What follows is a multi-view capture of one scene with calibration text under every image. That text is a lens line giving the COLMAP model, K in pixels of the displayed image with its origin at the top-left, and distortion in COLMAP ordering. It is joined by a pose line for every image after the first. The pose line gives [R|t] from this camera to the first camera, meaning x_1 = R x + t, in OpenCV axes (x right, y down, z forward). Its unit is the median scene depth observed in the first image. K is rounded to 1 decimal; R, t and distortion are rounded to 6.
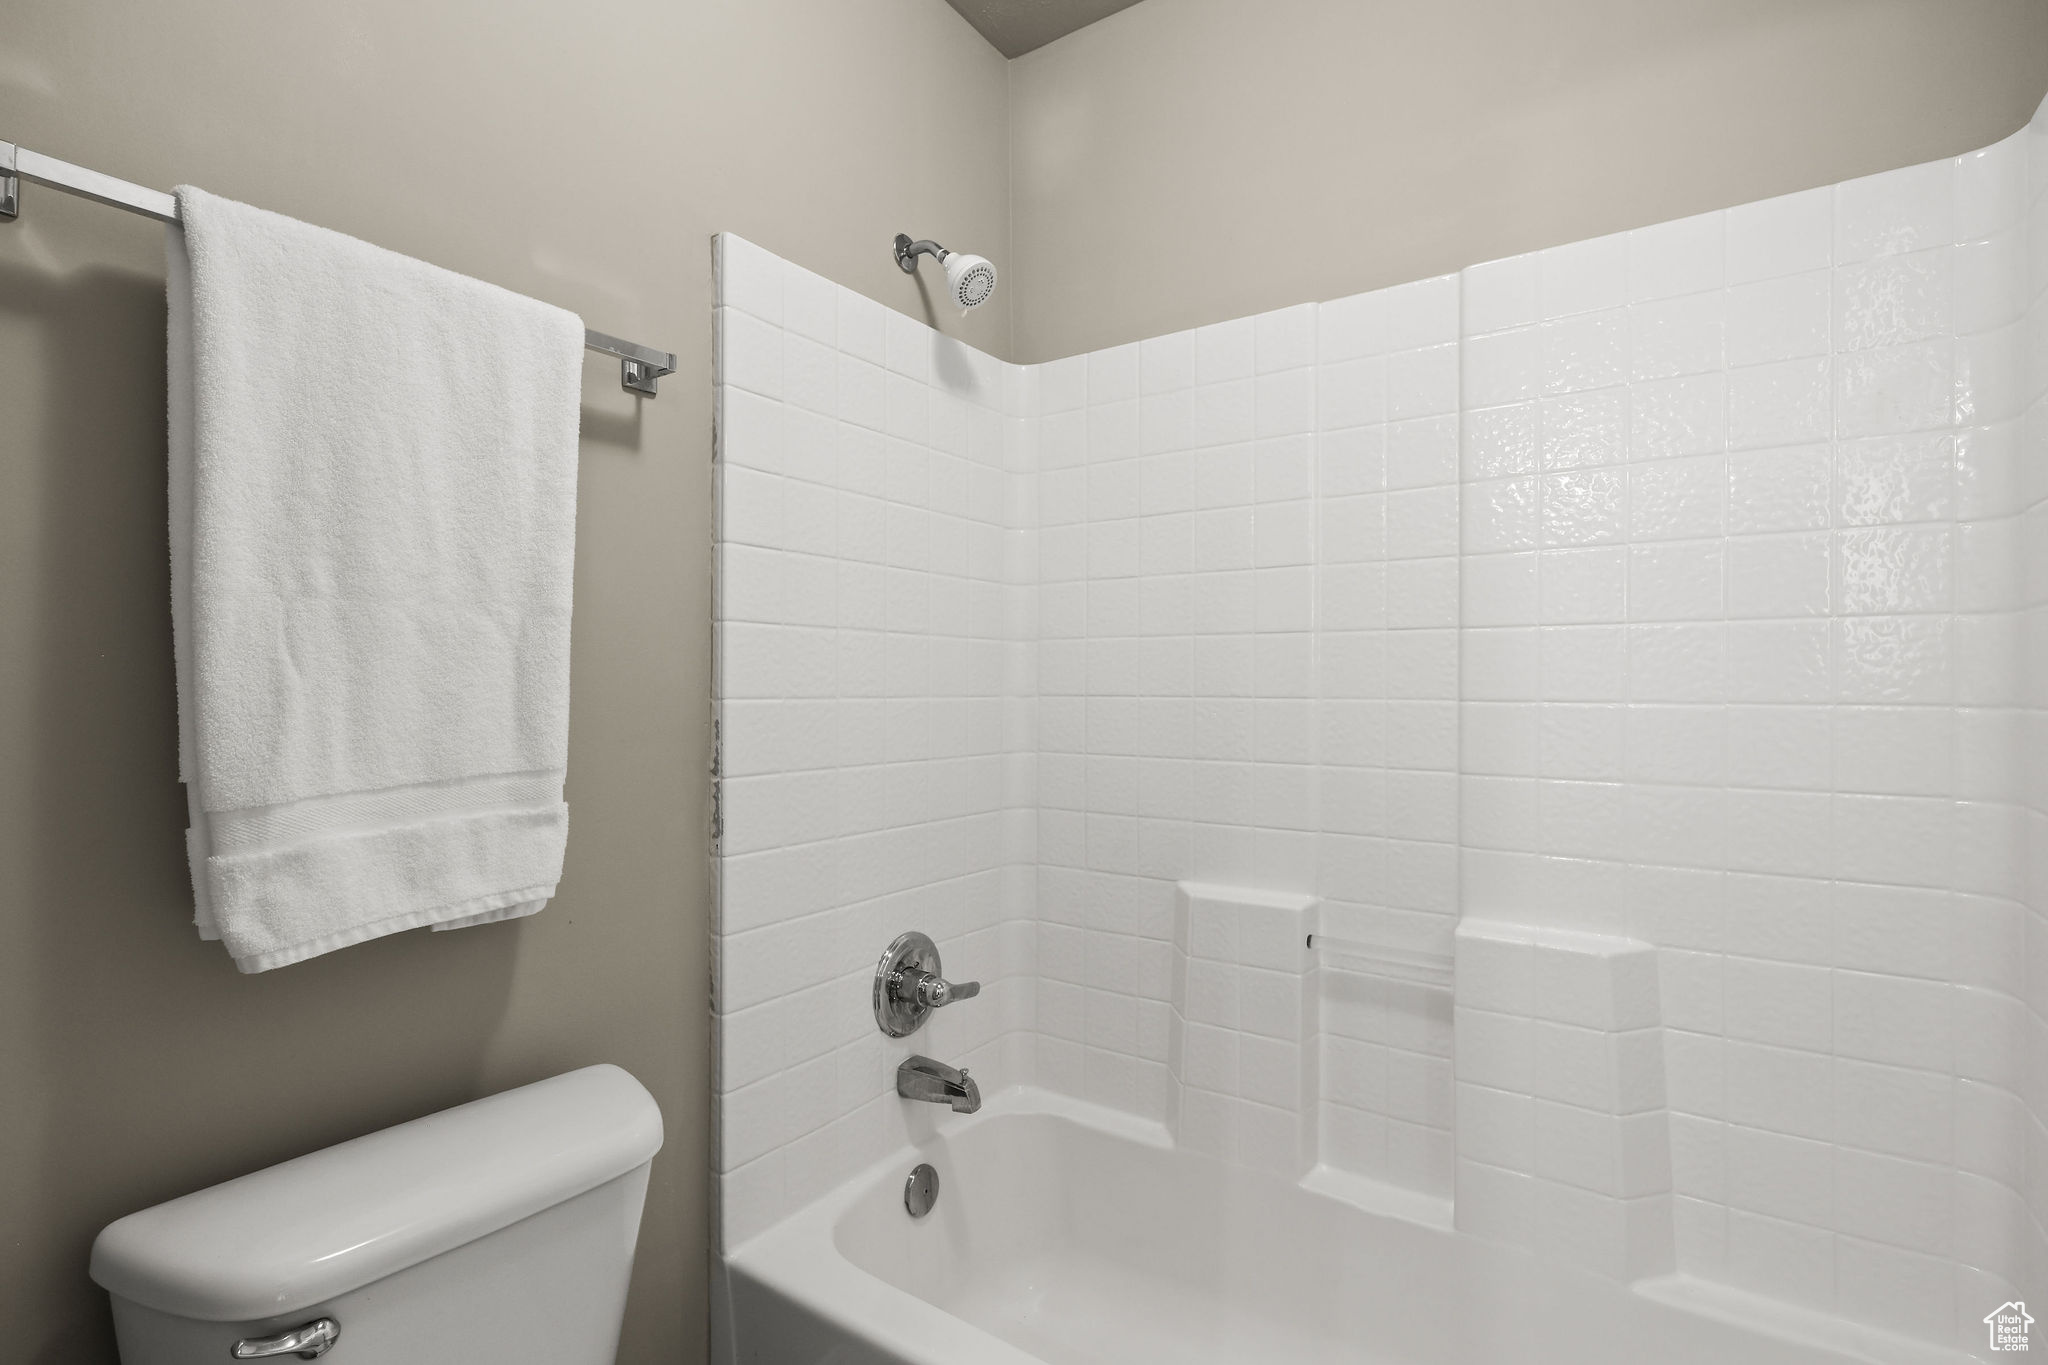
lens RADIAL K [[973.6, 0, 1028.4], [0, 973.6, 687.2], [0, 0, 1]] dist [0.002549, 0.000205]
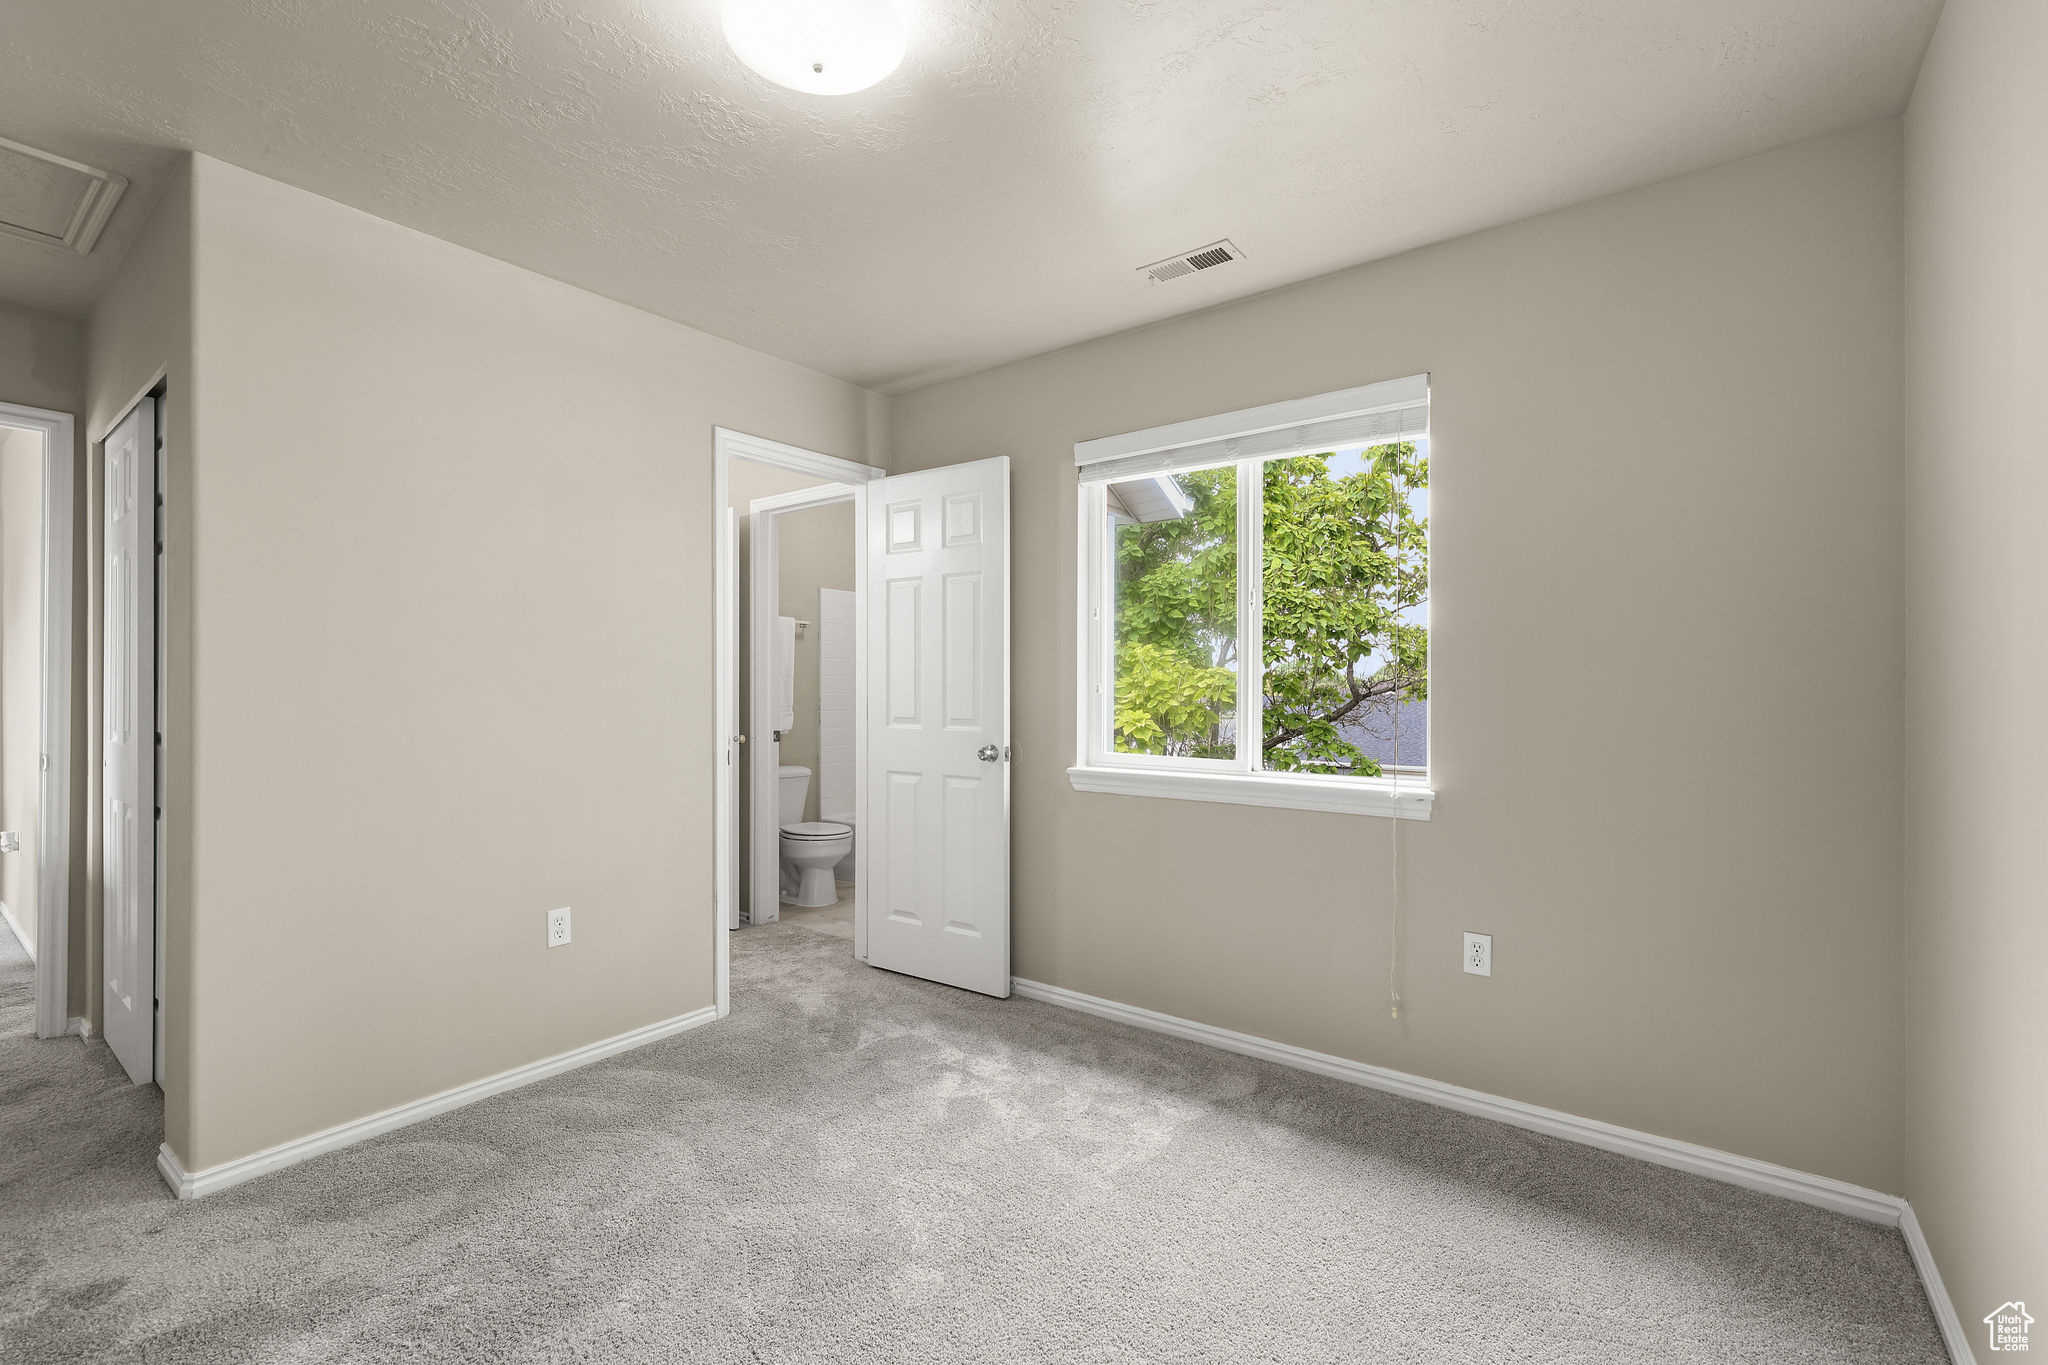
lens RADIAL K [[891.5, 0, 1022.7], [0, 891.5, 686.6], [0, 0, 1]] dist [-0.024423, -0.000079]
pose [[0.999873, -0.000502, -0.015911, 0.766539], [0.000479, 0.999999, -0.001495, -0.009070], [0.015912, 0.001487, 0.999872, -3.471801]]
